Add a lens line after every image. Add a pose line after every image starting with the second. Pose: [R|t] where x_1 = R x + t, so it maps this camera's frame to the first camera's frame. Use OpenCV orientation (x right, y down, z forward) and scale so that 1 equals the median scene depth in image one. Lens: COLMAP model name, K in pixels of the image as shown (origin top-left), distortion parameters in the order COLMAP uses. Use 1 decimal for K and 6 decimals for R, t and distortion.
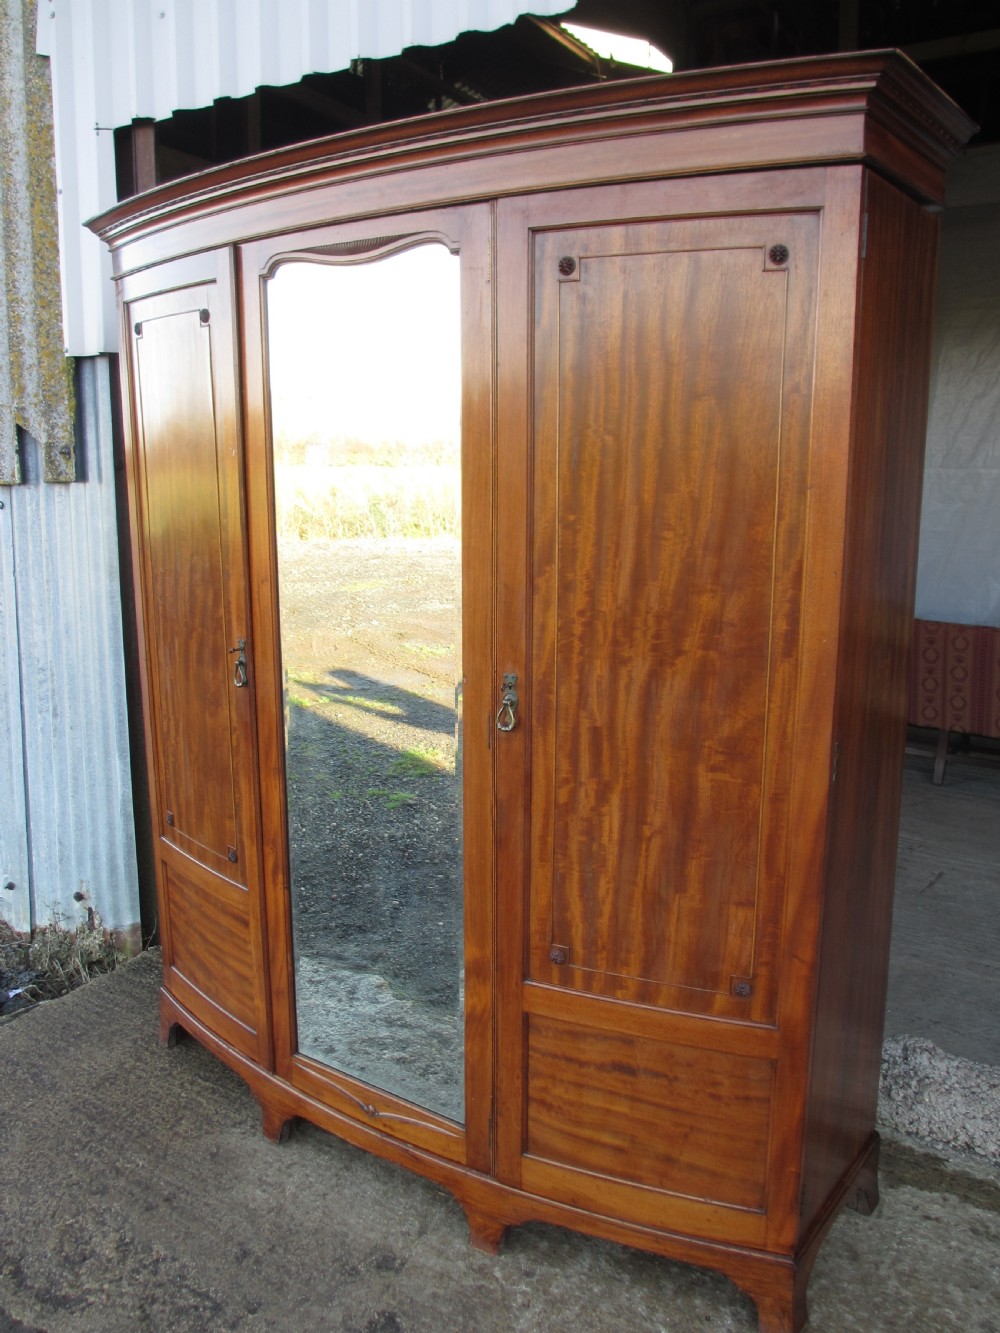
lens RADIAL K [[1115.1, 0, 498.4], [0, 1115.1, 669.2], [0, 0, 1]] dist [-0.052651, 0.016713]
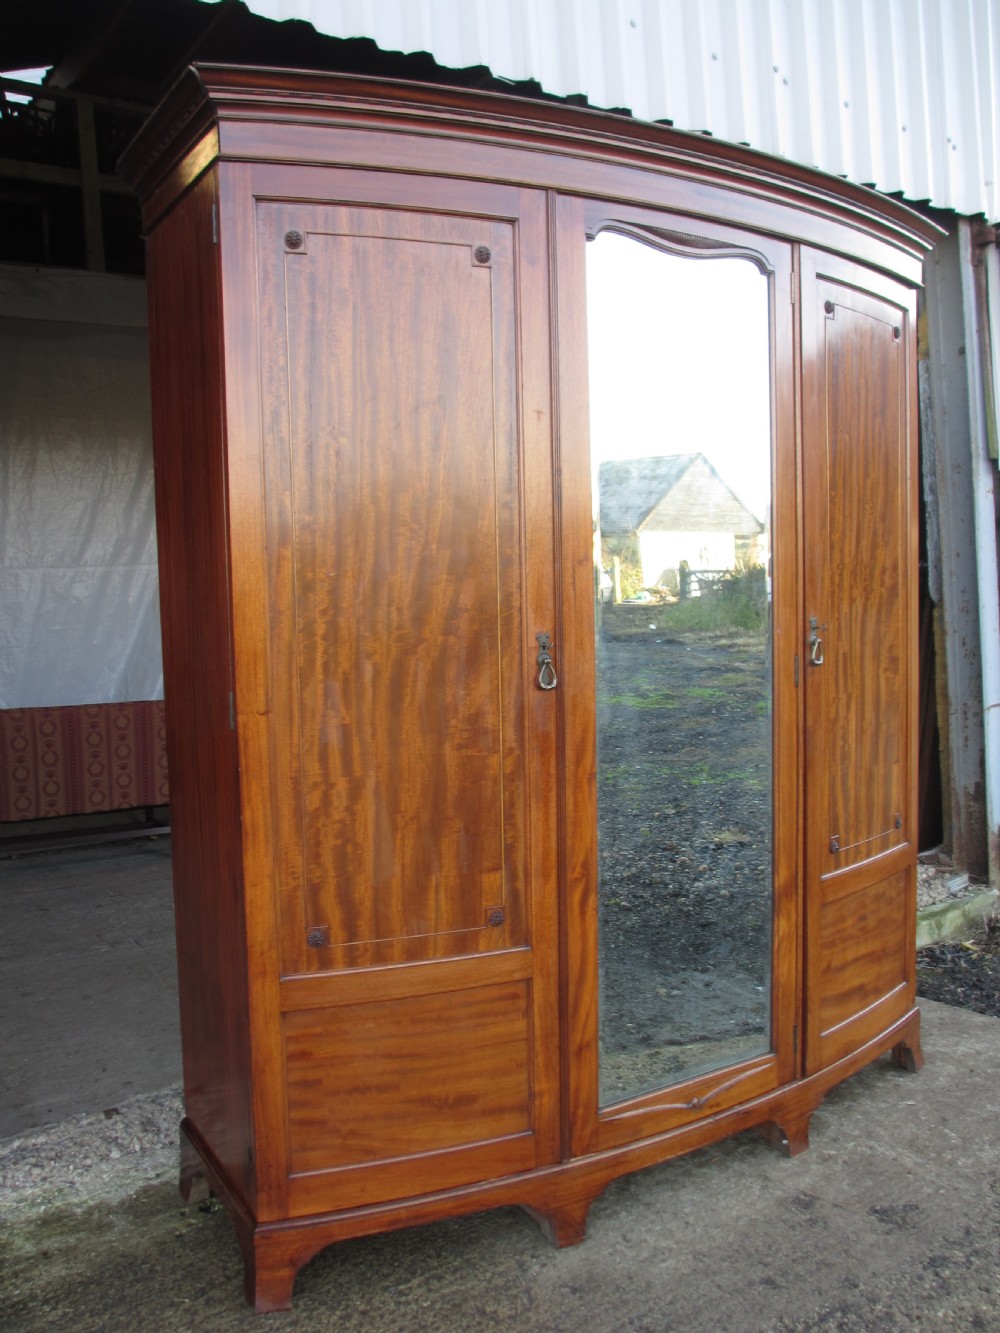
lens RADIAL K [[1118.9, 0, 500.0], [0, 1118.9, 666.5], [0, 0, 1]] dist [-0.063711, 0.035076]
pose [[0.373997, -0.067284, 0.924986, -1.133298], [0.199922, 0.979765, -0.009565, -0.001020], [-0.905626, 0.188502, 0.379880, 0.770338]]
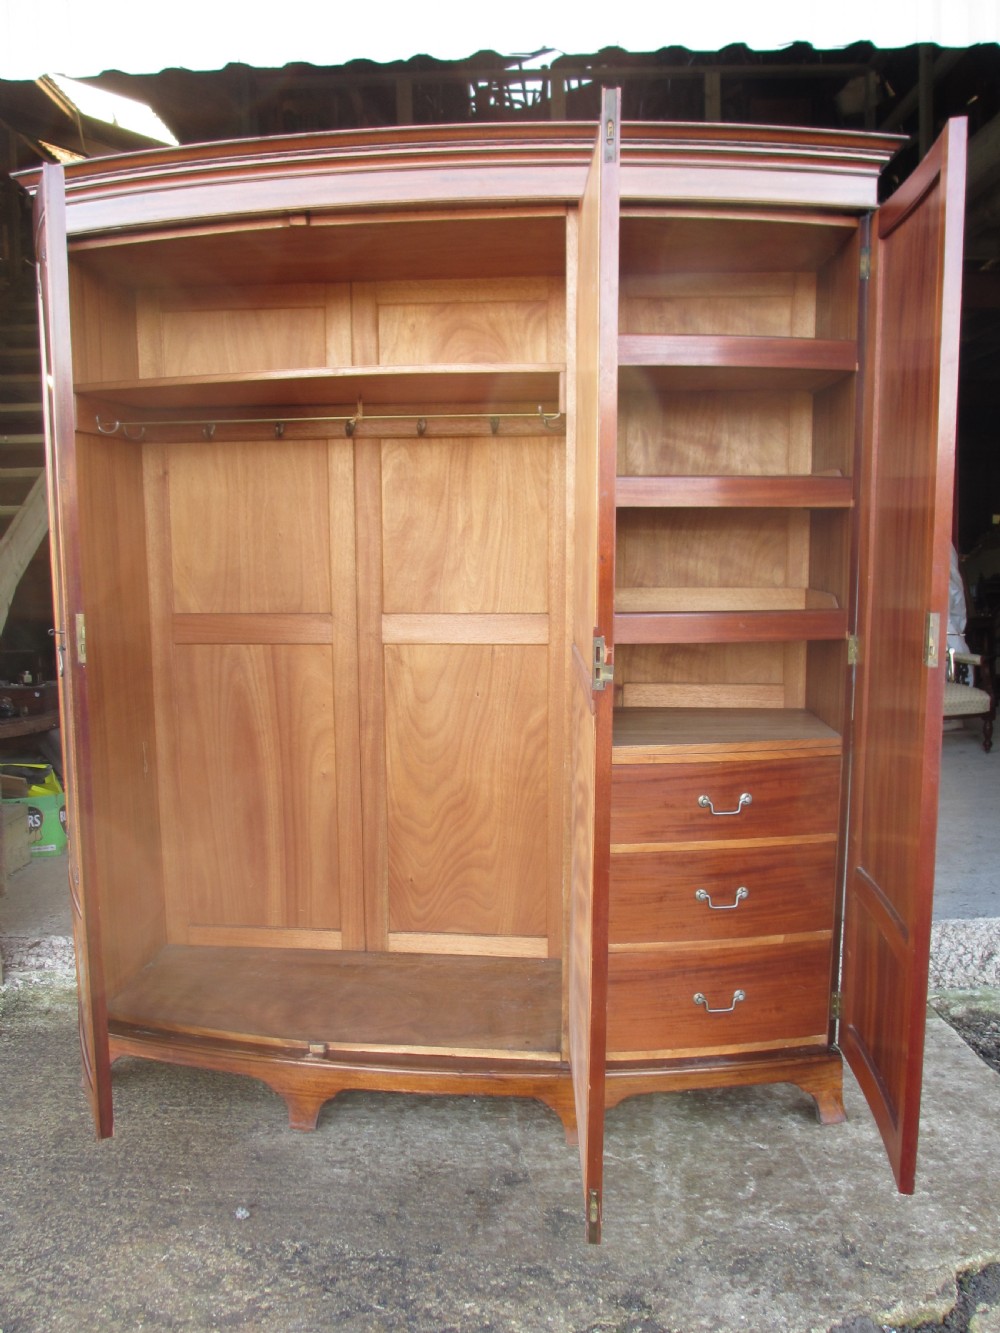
lens RADIAL K [[1115.1, 0, 498.4], [0, 1115.1, 669.2], [0, 0, 1]] dist [-0.052651, 0.016713]
pose [[0.857582, -0.064417, 0.510298, -0.620762], [0.100645, 0.993964, -0.043667, 0.101273], [-0.504404, 0.088807, 0.858888, 0.058088]]
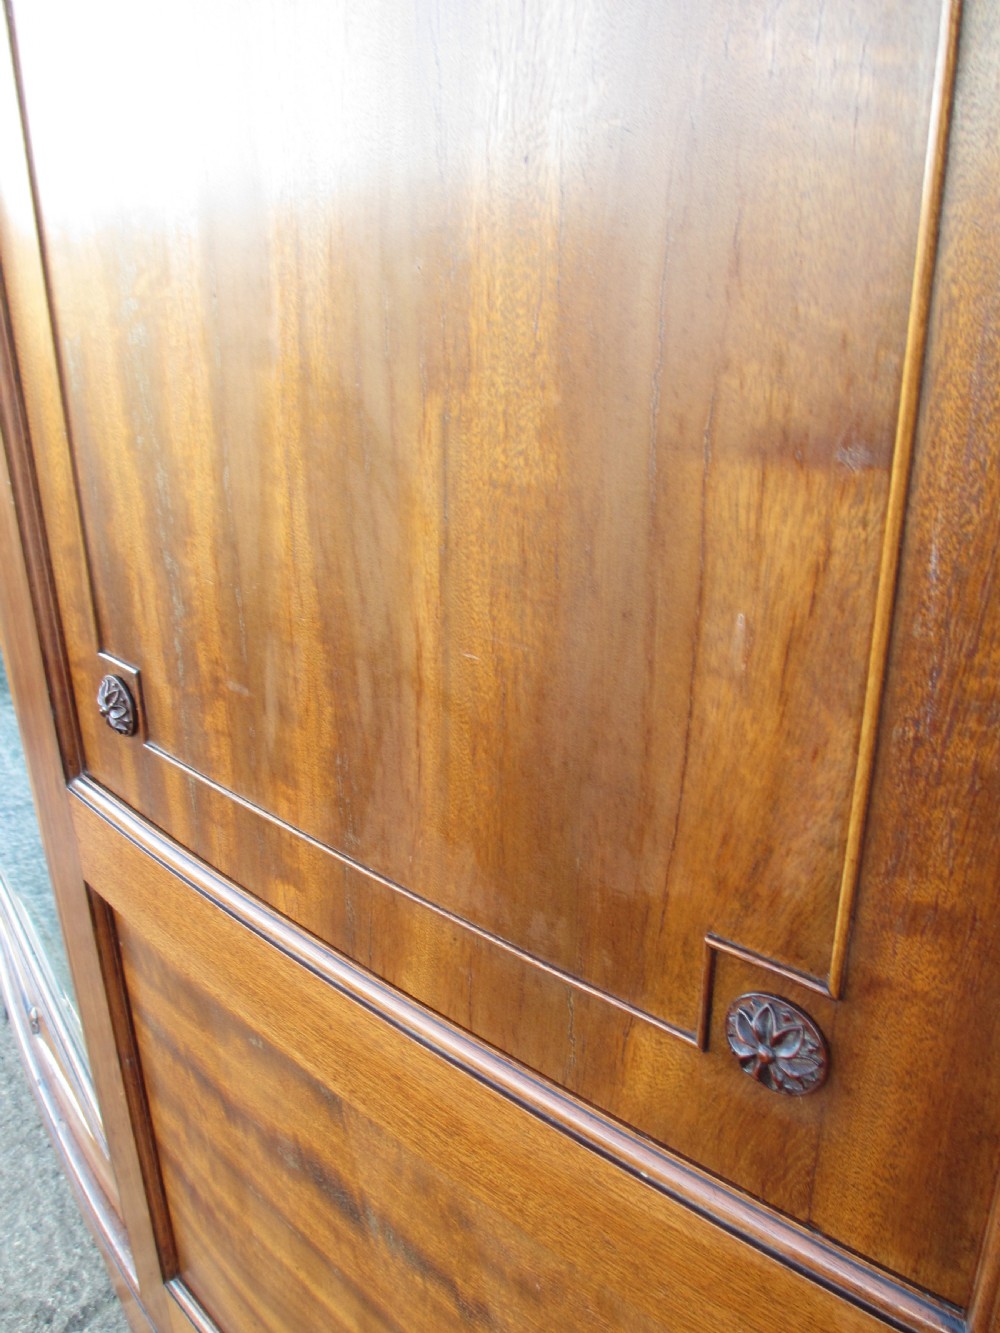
lens RADIAL K [[1115.1, 0, 498.4], [0, 1115.1, 669.2], [0, 0, 1]] dist [-0.052651, 0.016713]
pose [[0.939808, 0.120942, -0.319584, 0.198455], [-0.057255, 0.977782, 0.201655, 0.183028], [0.336871, -0.171219, 0.925852, 0.745372]]
